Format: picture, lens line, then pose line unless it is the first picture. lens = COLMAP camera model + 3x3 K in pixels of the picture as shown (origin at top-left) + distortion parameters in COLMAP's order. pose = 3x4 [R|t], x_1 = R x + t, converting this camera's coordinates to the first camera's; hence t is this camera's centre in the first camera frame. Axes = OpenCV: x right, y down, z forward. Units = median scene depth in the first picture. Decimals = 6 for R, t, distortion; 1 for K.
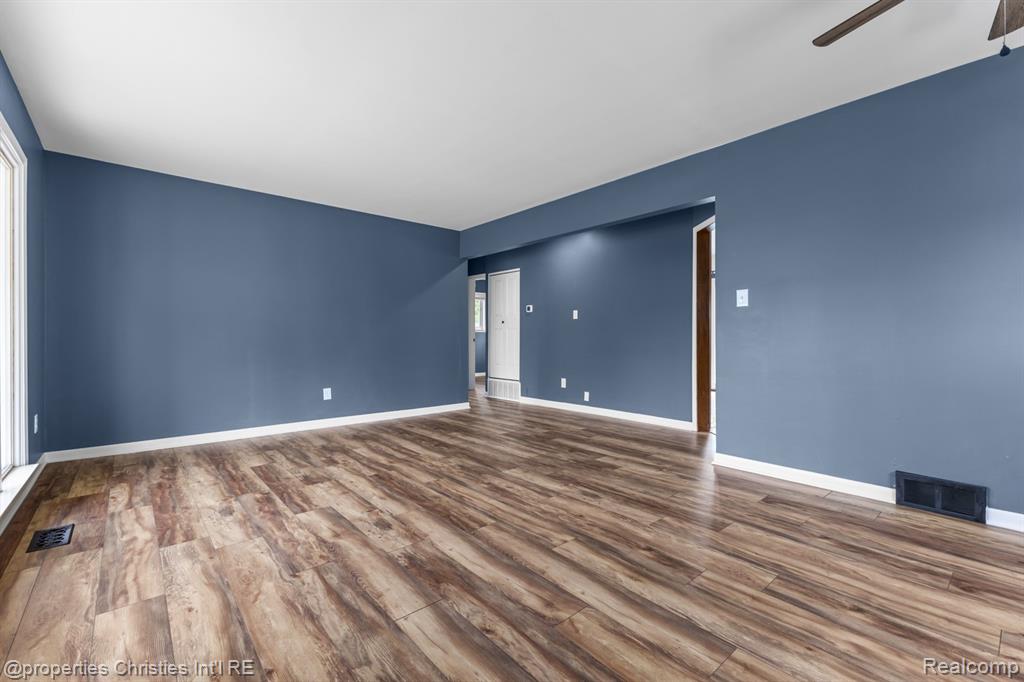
lens RADIAL K [[445.0, 0, 514.4], [0, 445.0, 338.7], [0, 0, 1]] dist [0.012257, -0.000994]
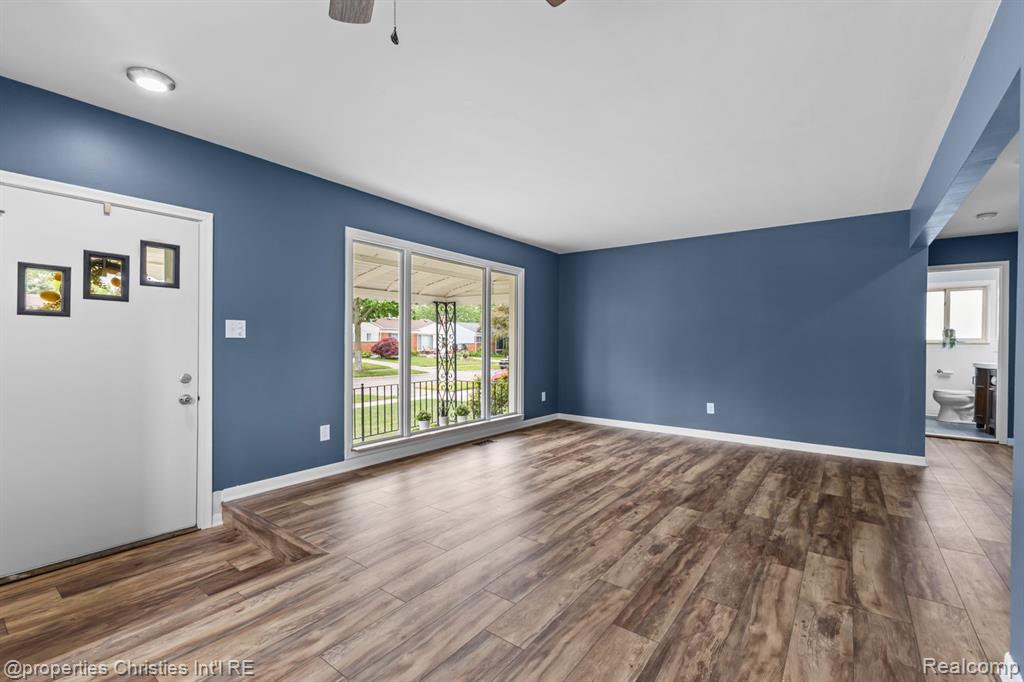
lens RADIAL K [[445.0, 0, 512.1], [0, 445.0, 345.0], [0, 0, 1]] dist [0.012257, -0.000994]
pose [[0.207198, 0.008104, -0.978266, 0.921491], [-0.010920, 0.999923, 0.005971, -0.054808], [0.978238, 0.009445, 0.207270, 0.499517]]
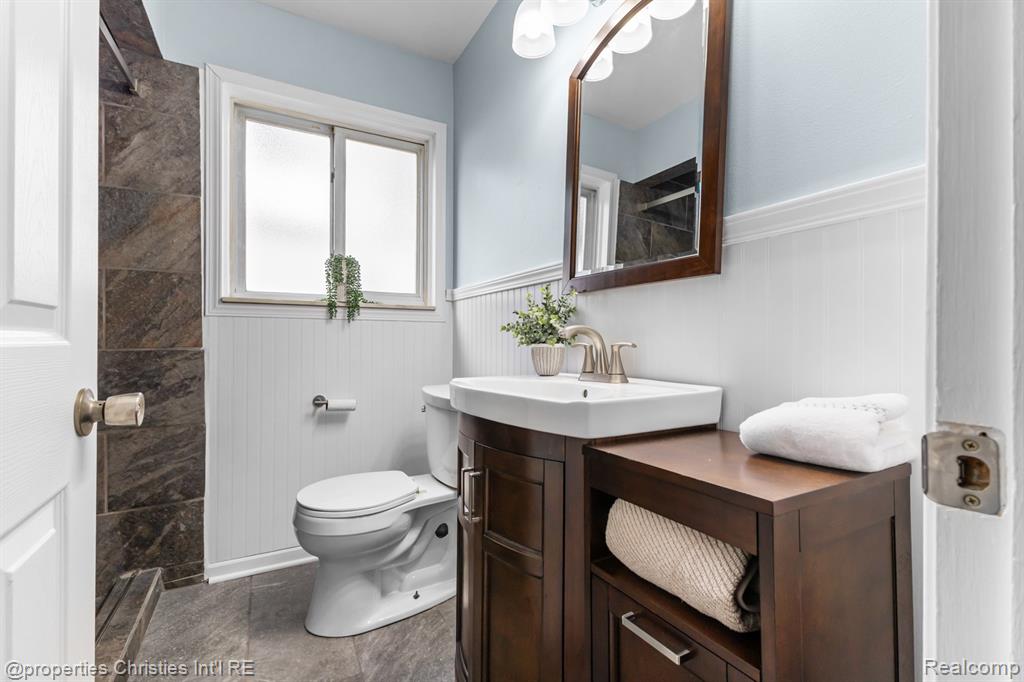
lens RADIAL K [[445.0, 0, 517.5], [0, 445.0, 341.7], [0, 0, 1]] dist [0.012257, -0.000994]
pose [[0.978908, 0.006443, -0.204198, 0.279476], [-0.007810, 0.999952, -0.005889, -0.038347], [0.204150, 0.007360, 0.978912, 1.448097]]
